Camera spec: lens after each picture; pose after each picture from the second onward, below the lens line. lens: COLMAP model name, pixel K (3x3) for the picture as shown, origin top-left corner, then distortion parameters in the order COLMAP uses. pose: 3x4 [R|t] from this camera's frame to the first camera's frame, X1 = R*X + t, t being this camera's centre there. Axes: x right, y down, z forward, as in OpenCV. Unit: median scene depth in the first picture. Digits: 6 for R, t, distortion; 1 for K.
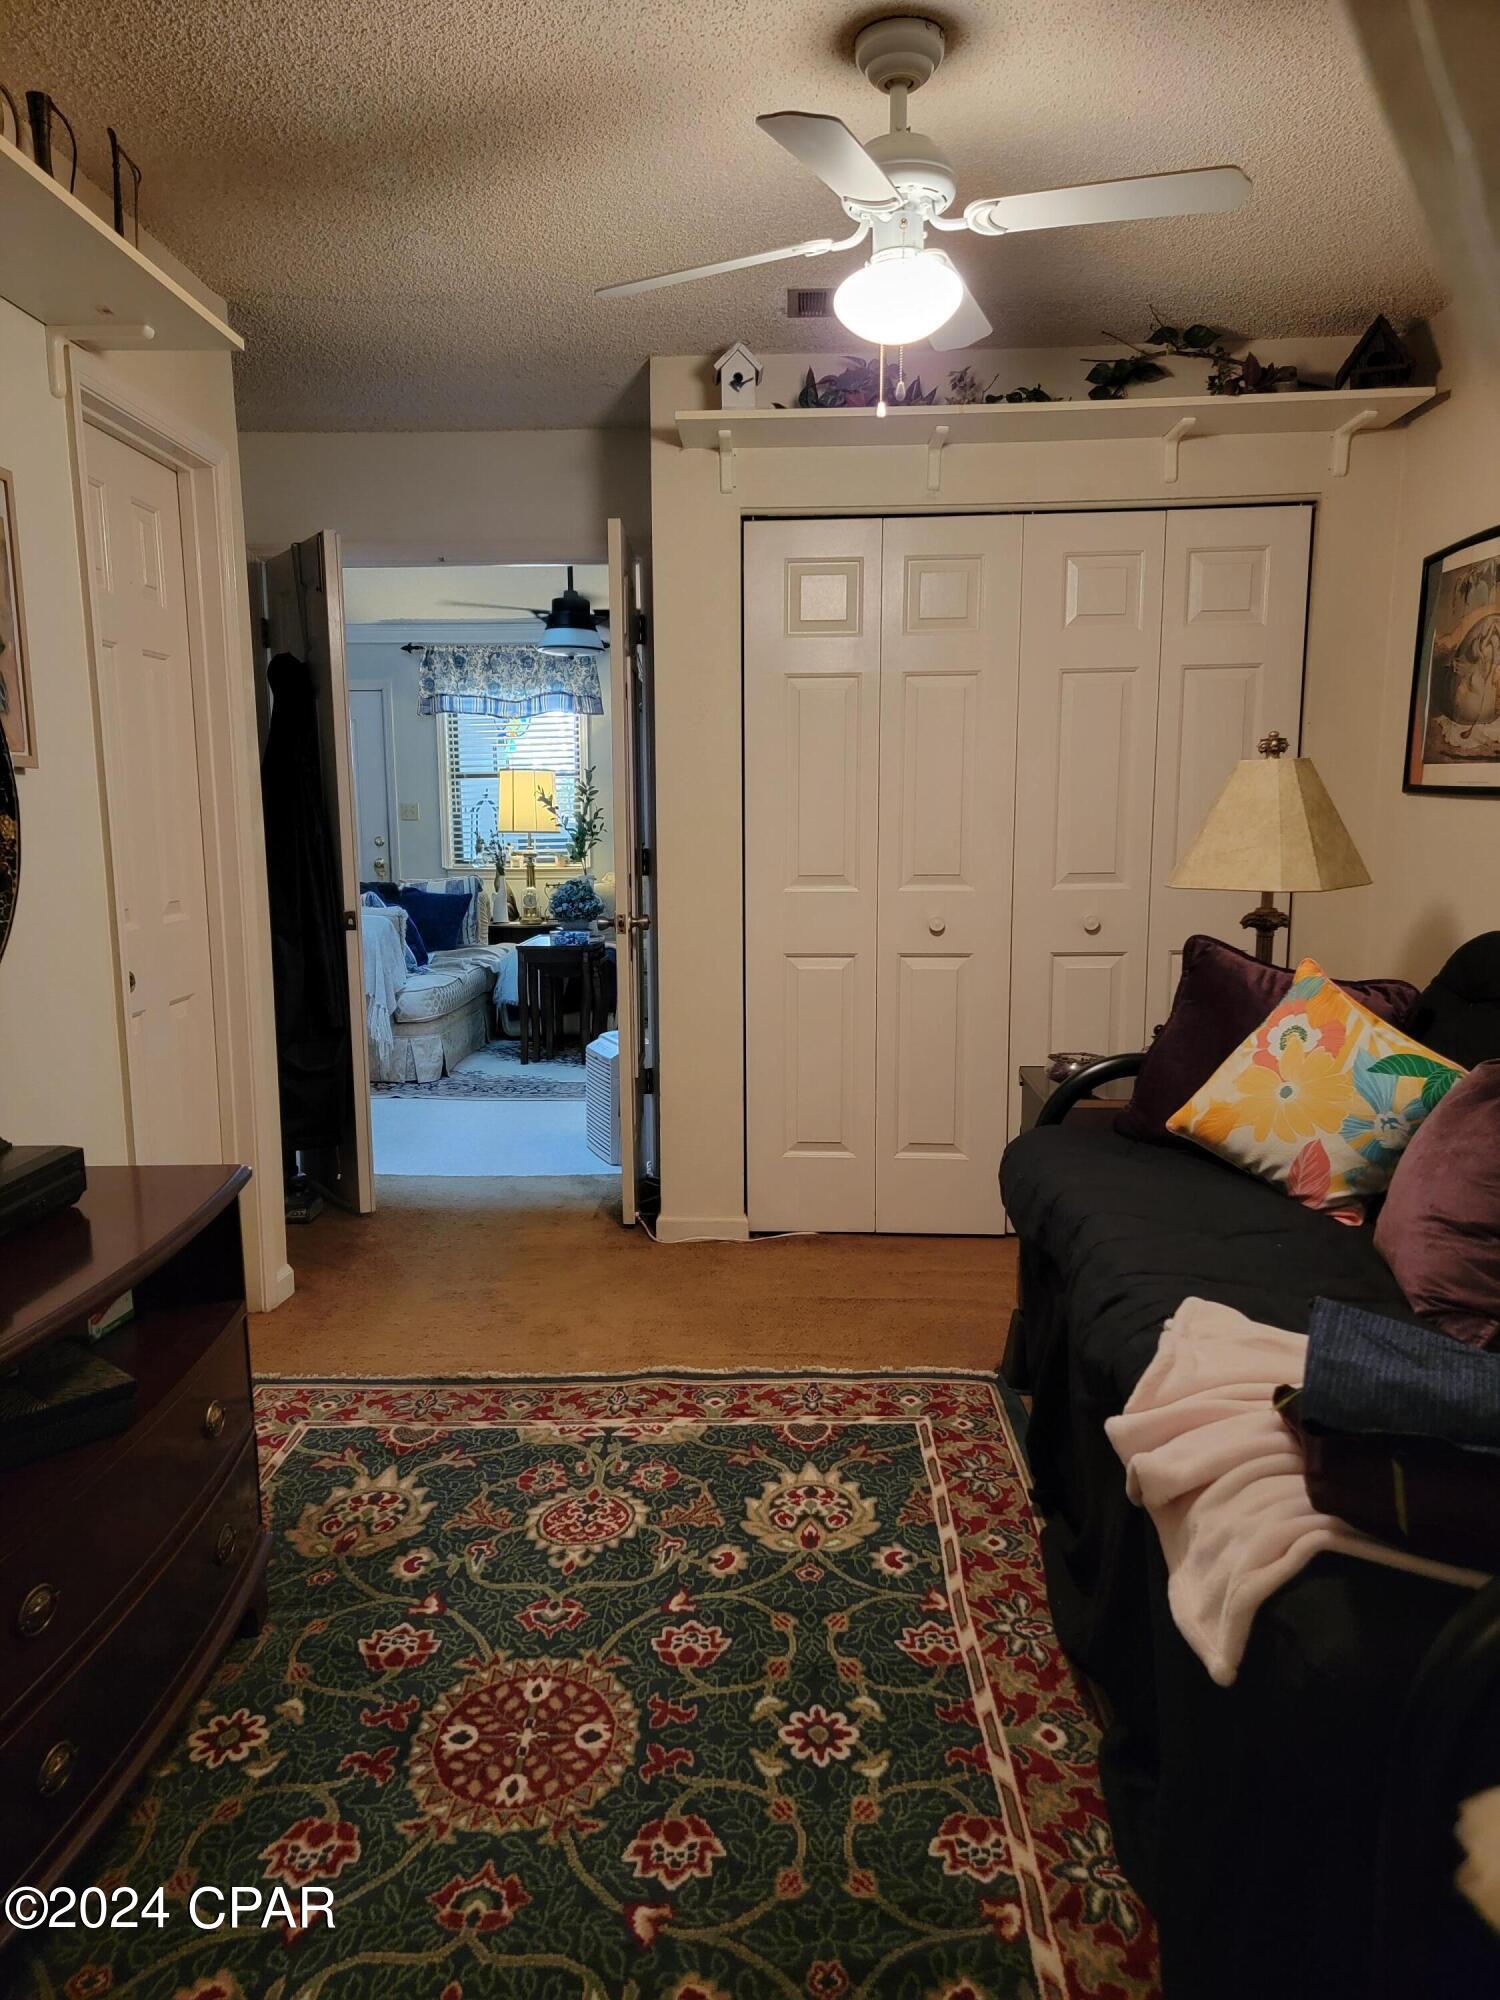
lens RADIAL K [[1403.4, 0, 751.1], [0, 1403.4, 1001.5], [0, 0, 1]] dist [0.007107, 0.001021]
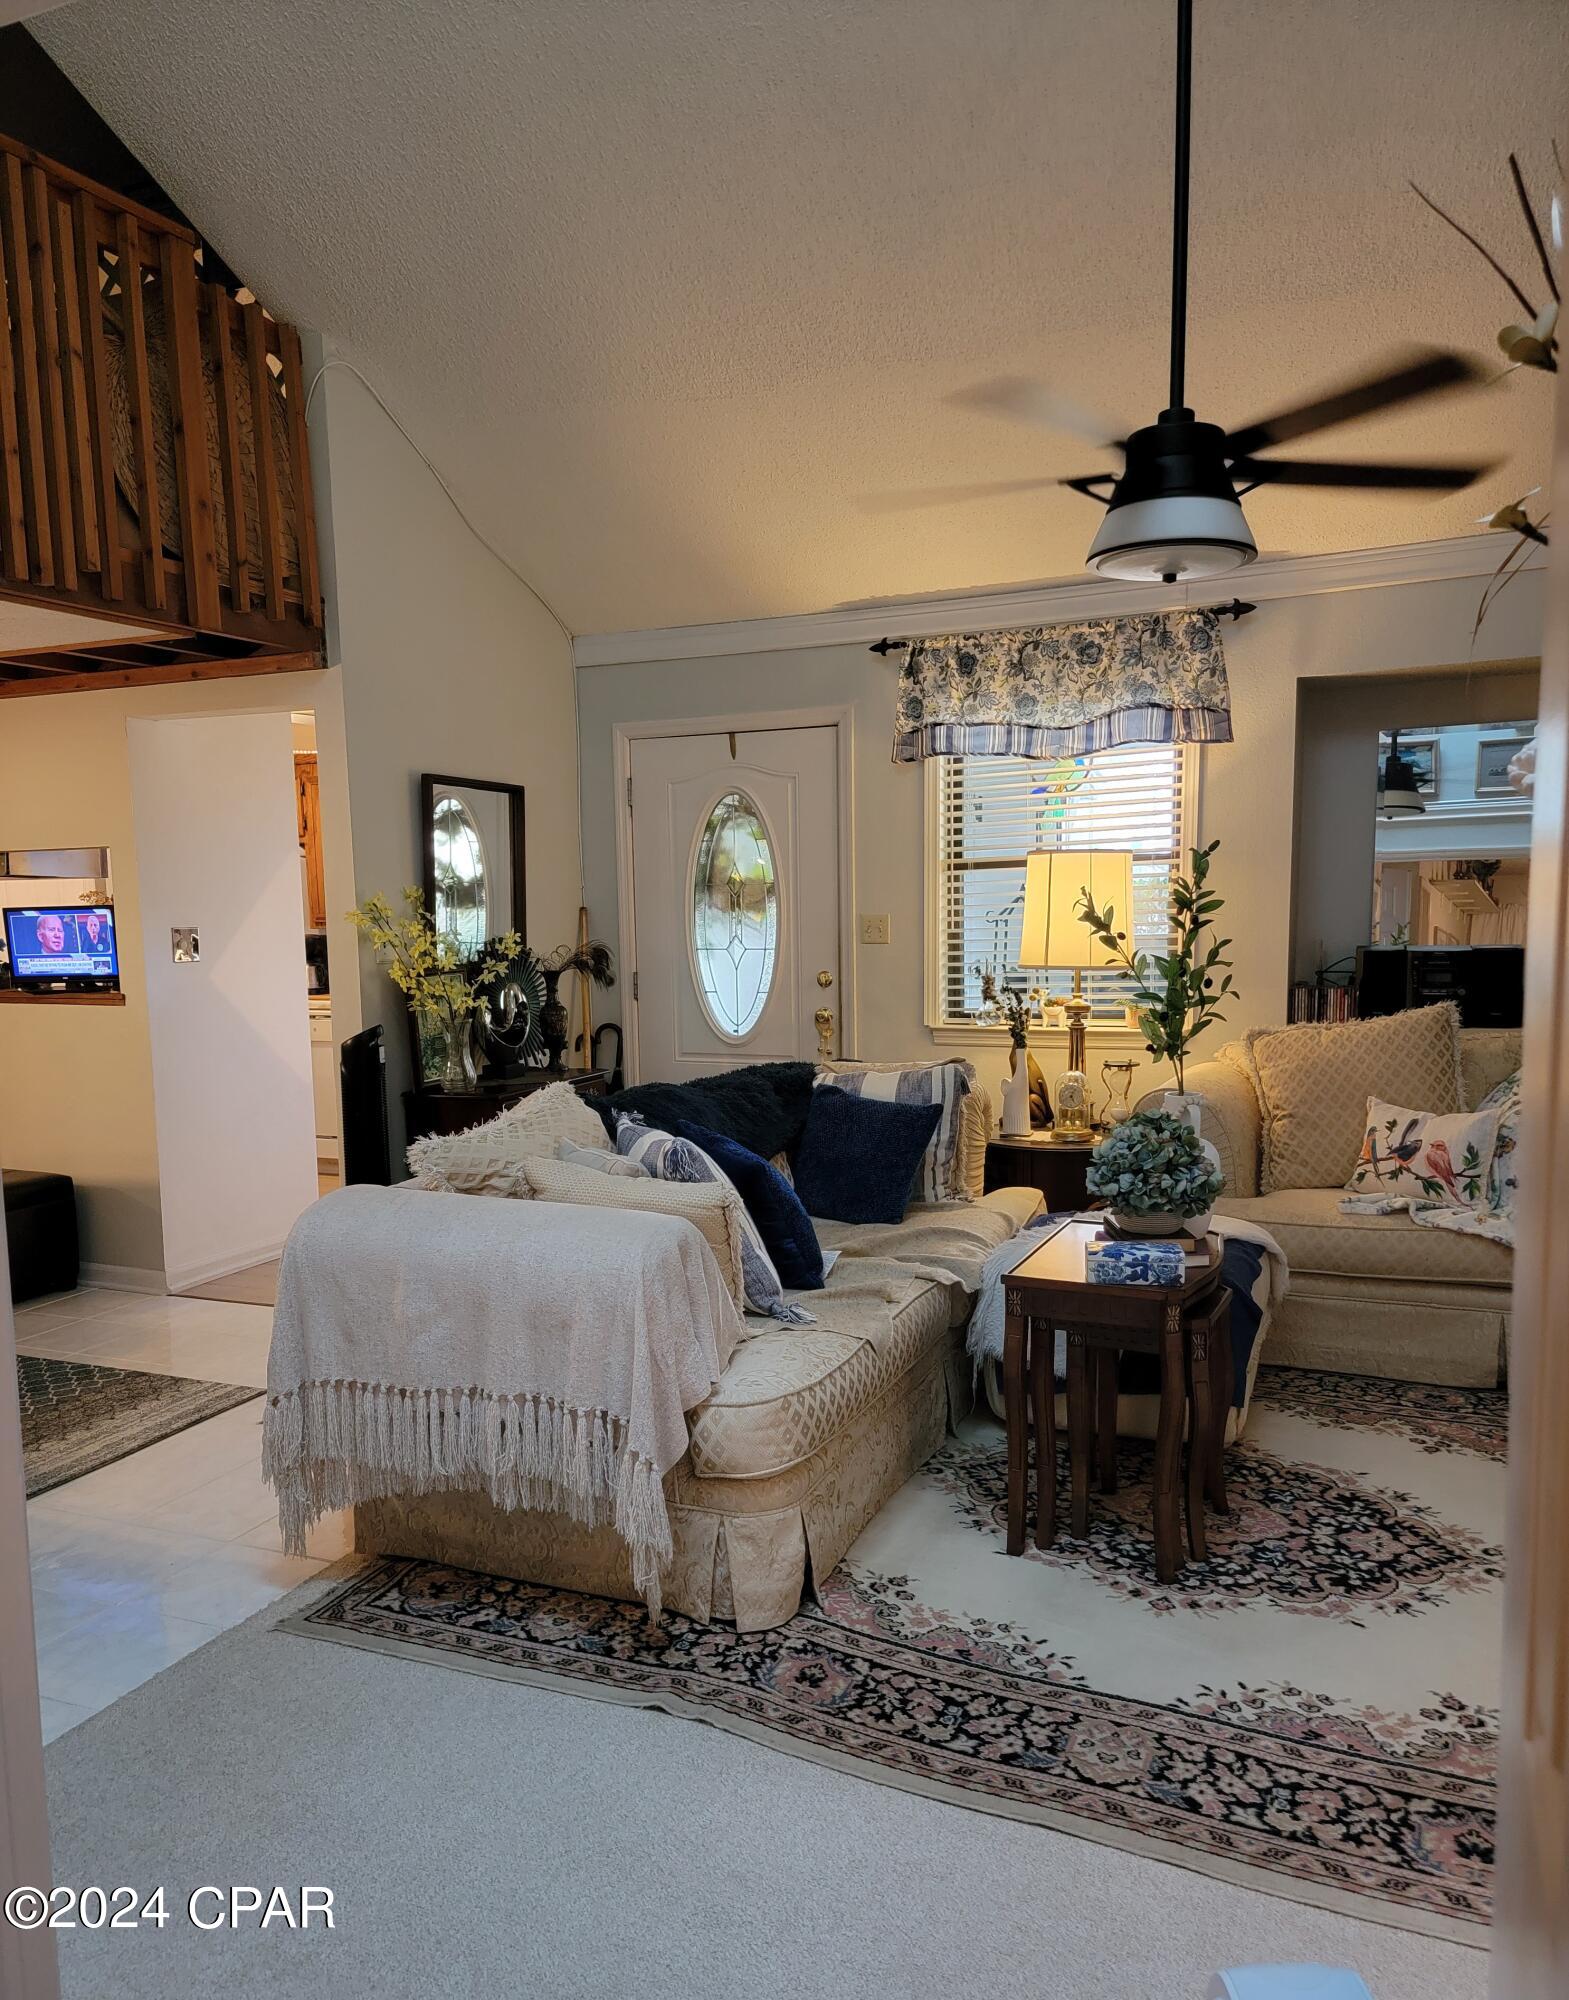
lens RADIAL K [[1499.7, 0, 719.4], [0, 1499.7, 1097.5], [0, 0, 1]] dist [0.069715, -0.000116]
pose [[0.915157, 0.036314, -0.401459, -0.048208], [-0.035965, 0.999318, 0.008409, -0.068915], [0.401490, 0.006743, 0.915838, 0.405368]]
